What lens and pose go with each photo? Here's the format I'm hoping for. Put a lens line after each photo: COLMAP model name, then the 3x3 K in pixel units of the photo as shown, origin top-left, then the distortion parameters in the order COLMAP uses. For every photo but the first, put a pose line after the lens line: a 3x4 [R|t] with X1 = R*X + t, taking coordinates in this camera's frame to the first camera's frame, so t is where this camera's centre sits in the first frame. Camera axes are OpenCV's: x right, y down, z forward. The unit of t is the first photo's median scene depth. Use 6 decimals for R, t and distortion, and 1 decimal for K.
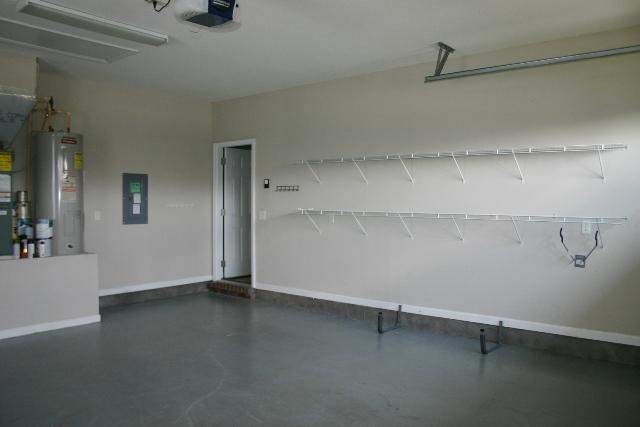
lens RADIAL K [[515.1, 0, 318.3], [0, 515.1, 209.0], [0, 0, 1]] dist [-0.151158, 0.122220]
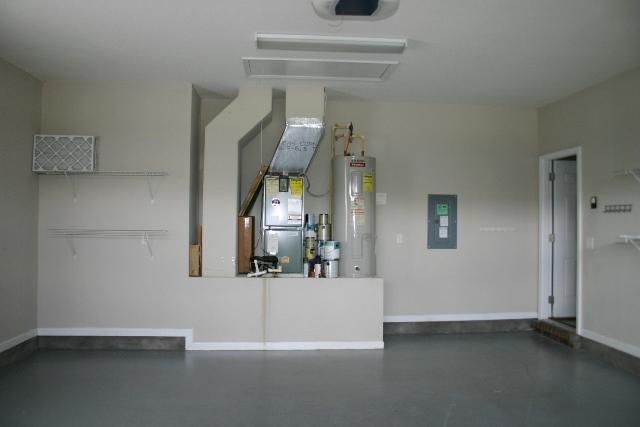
lens RADIAL K [[515.1, 0, 318.3], [0, 515.1, 209.0], [0, 0, 1]] dist [-0.151158, 0.122220]
pose [[0.694135, -0.014397, -0.719701, 0.156368], [-0.017009, 0.999193, -0.036393, -0.005137], [0.719644, 0.037504, 0.693330, 0.182978]]
